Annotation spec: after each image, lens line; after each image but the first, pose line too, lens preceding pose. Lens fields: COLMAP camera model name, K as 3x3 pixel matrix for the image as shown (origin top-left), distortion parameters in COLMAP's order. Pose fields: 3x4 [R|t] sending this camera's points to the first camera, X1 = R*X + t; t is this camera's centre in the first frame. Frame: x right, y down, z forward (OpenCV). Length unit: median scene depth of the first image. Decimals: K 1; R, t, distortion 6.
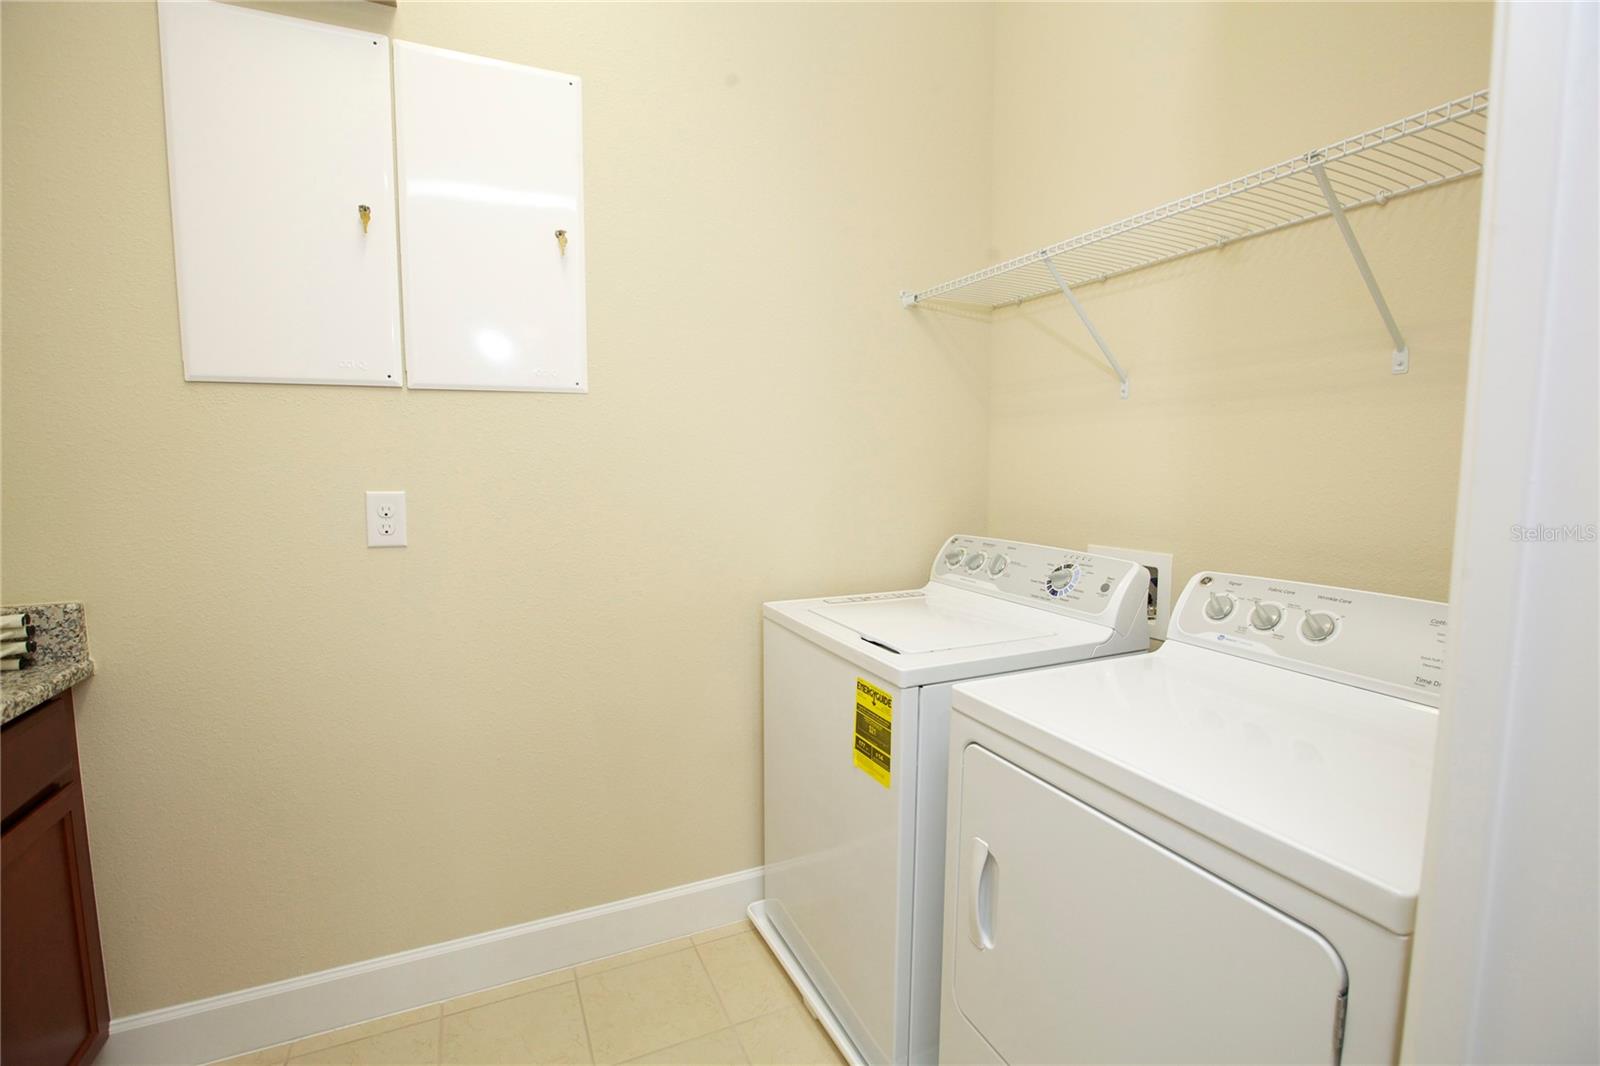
lens RADIAL K [[726.8, 0, 802.9], [0, 726.8, 532.9], [0, 0, 1]] dist [-0.033992, 0.010740]
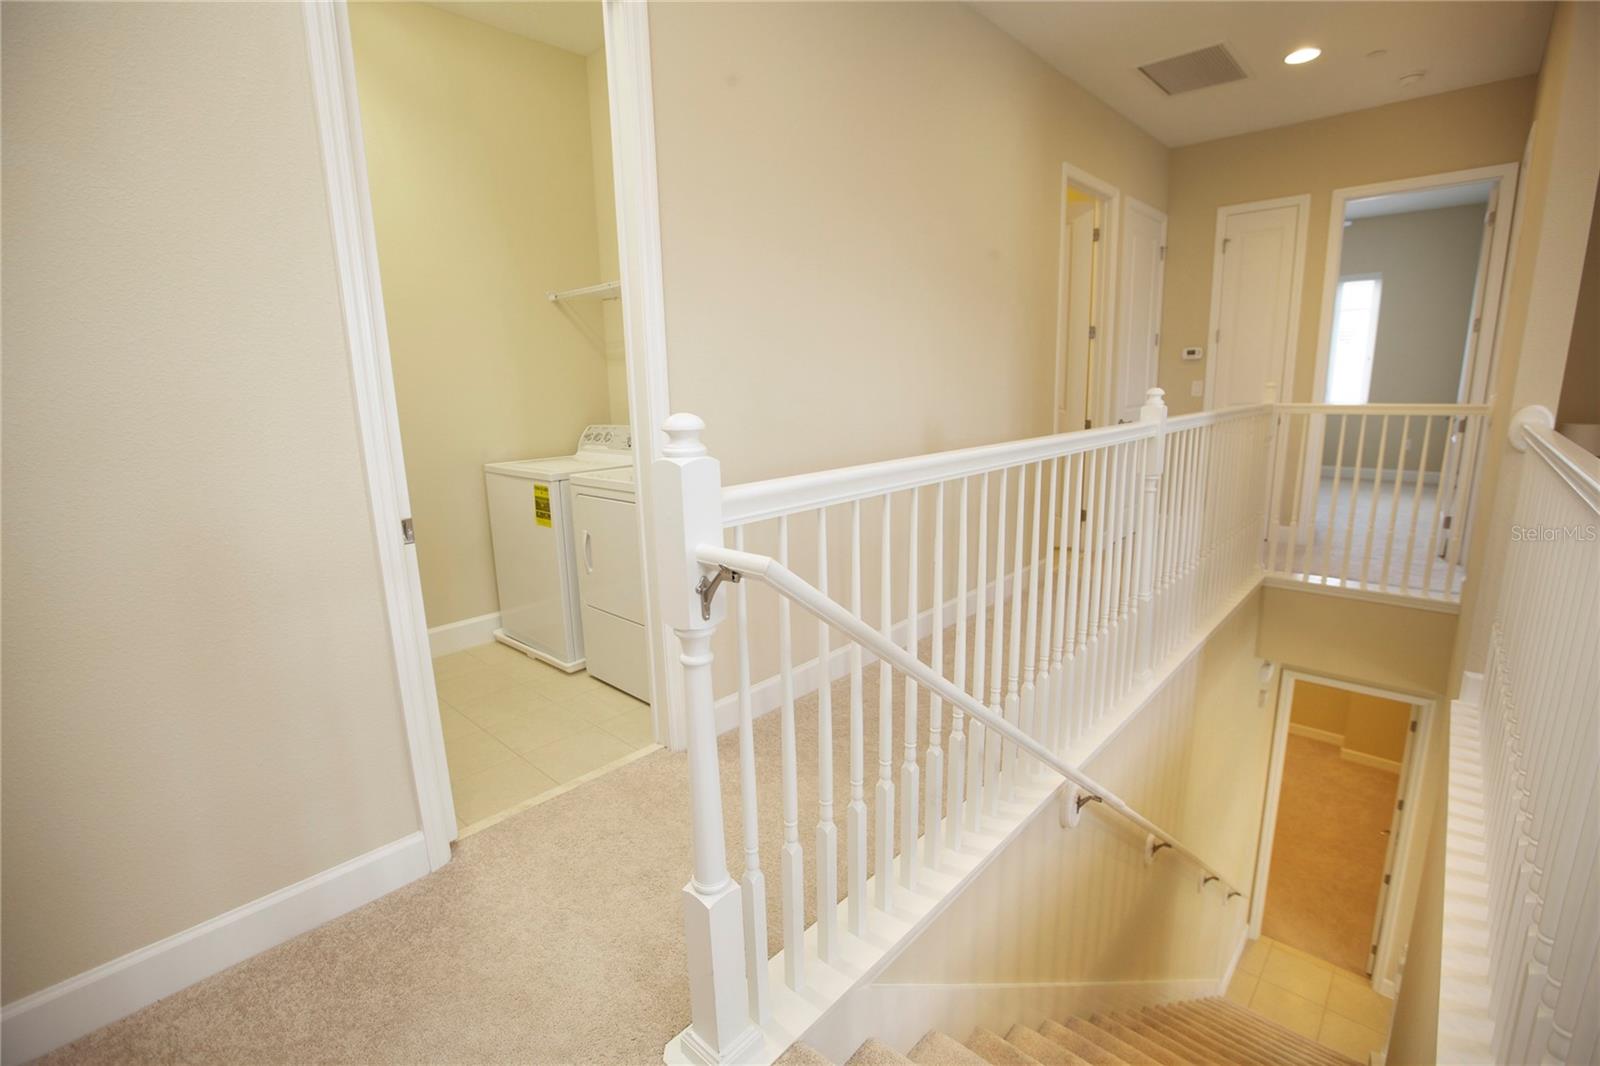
lens RADIAL K [[726.8, 0, 805.4], [0, 726.8, 525.7], [0, 0, 1]] dist [-0.033992, 0.010740]
pose [[0.927223, -0.097290, 0.361651, 0.025073], [0.065197, 0.992855, 0.099936, 0.121618], [-0.368790, -0.069085, 0.926942, -1.072955]]
